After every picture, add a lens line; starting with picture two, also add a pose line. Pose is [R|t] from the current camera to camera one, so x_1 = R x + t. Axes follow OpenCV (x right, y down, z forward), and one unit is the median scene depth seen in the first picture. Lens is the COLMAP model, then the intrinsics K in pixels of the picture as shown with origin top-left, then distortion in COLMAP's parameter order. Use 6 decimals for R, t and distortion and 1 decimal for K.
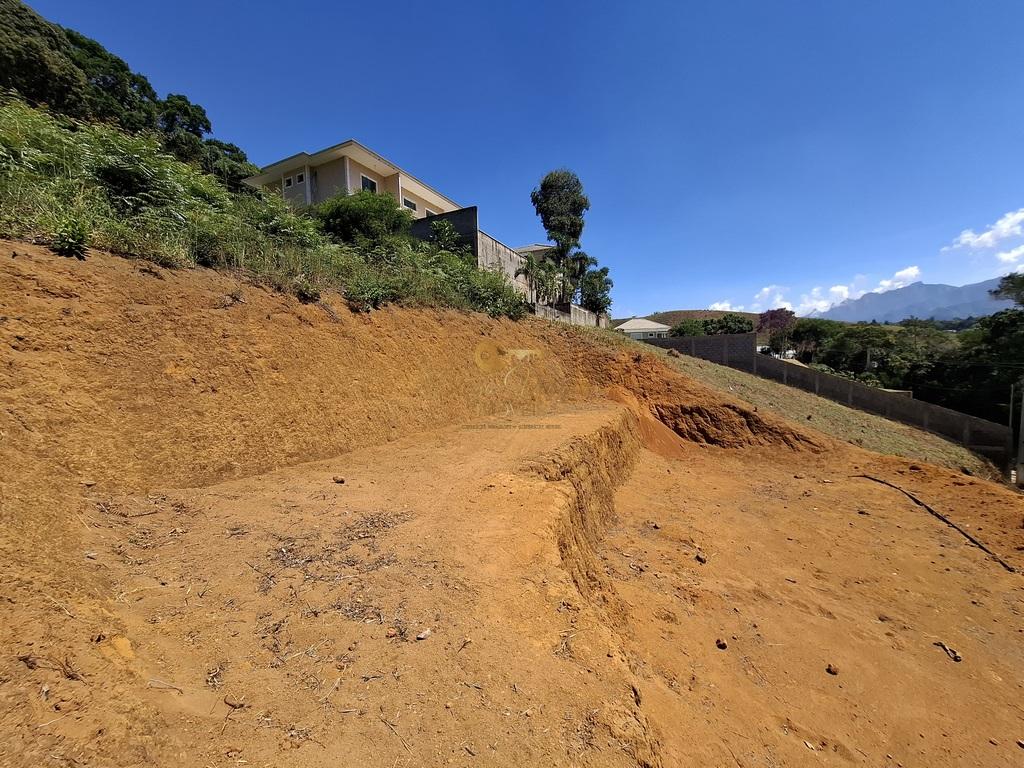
lens RADIAL K [[405.8, 0, 514.8], [0, 405.8, 373.5], [0, 0, 1]] dist [-0.003341, 0.001162]
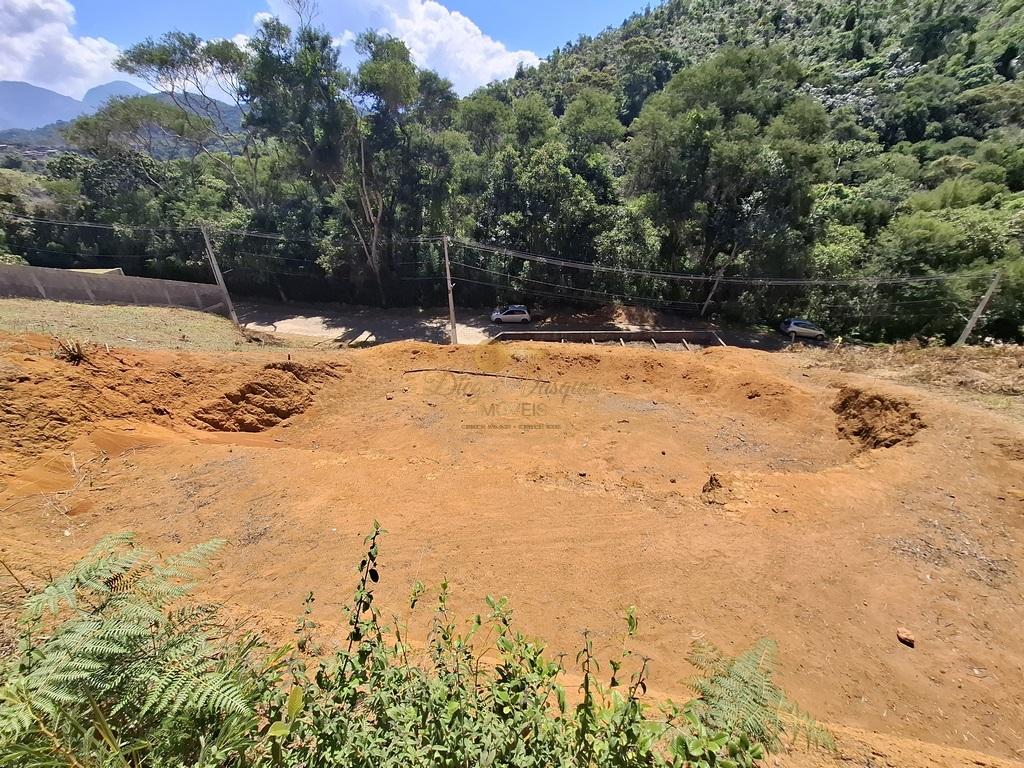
lens RADIAL K [[405.8, 0, 516.4], [0, 405.8, 383.7], [0, 0, 1]] dist [-0.003341, 0.001162]
pose [[-0.223601, -0.449338, 0.864927, -0.244645], [0.051204, 0.880754, 0.470798, -0.207552], [-0.973335, 0.149558, -0.173930, 0.588973]]
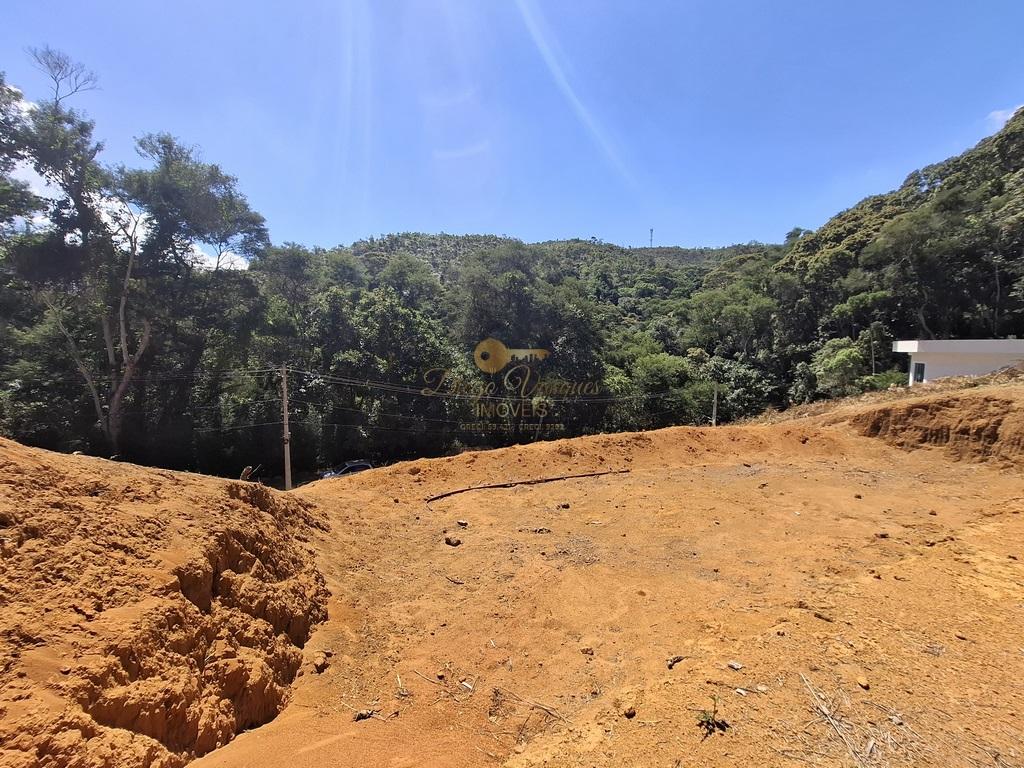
lens RADIAL K [[405.8, 0, 514.5], [0, 405.8, 373.7], [0, 0, 1]] dist [-0.003341, 0.001162]
pose [[-0.738512, -0.020353, 0.673933, 0.187527], [0.035502, 0.996984, 0.069012, -0.006171], [-0.673305, 0.074892, -0.735562, 0.931597]]
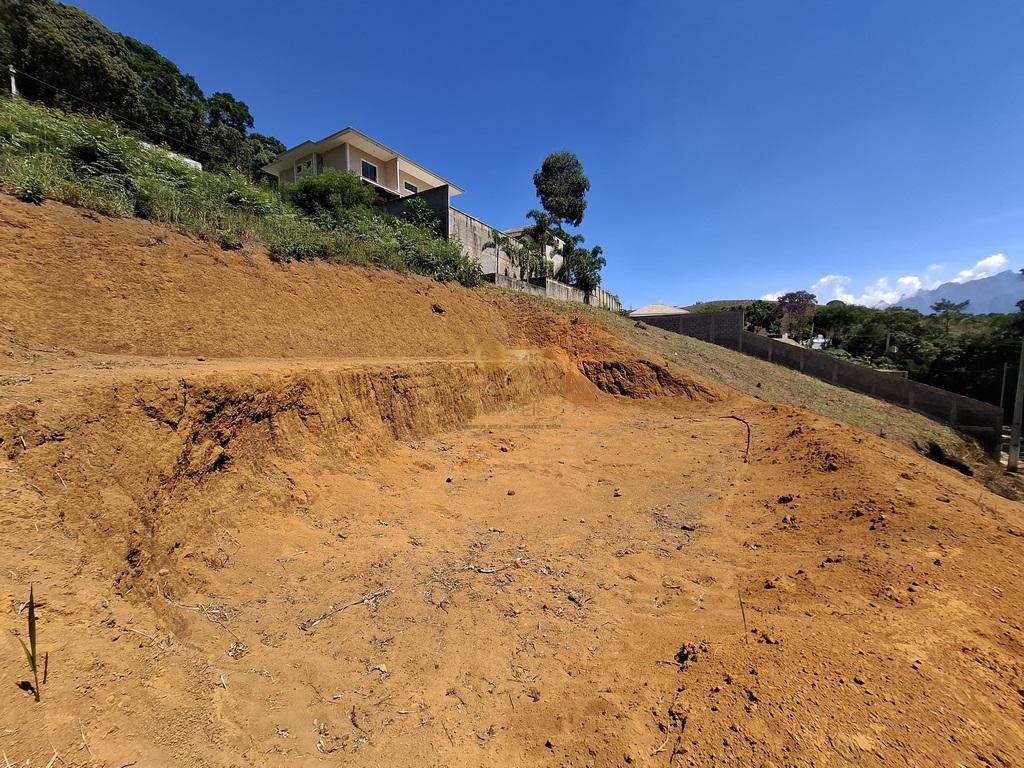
lens RADIAL K [[405.8, 0, 515.4], [0, 405.8, 372.7], [0, 0, 1]] dist [-0.003341, 0.001162]
pose [[0.995581, 0.022235, -0.091233, 0.249400], [-0.020153, 0.999516, 0.023682, 0.079433], [0.091715, -0.021738, 0.995548, -0.098704]]
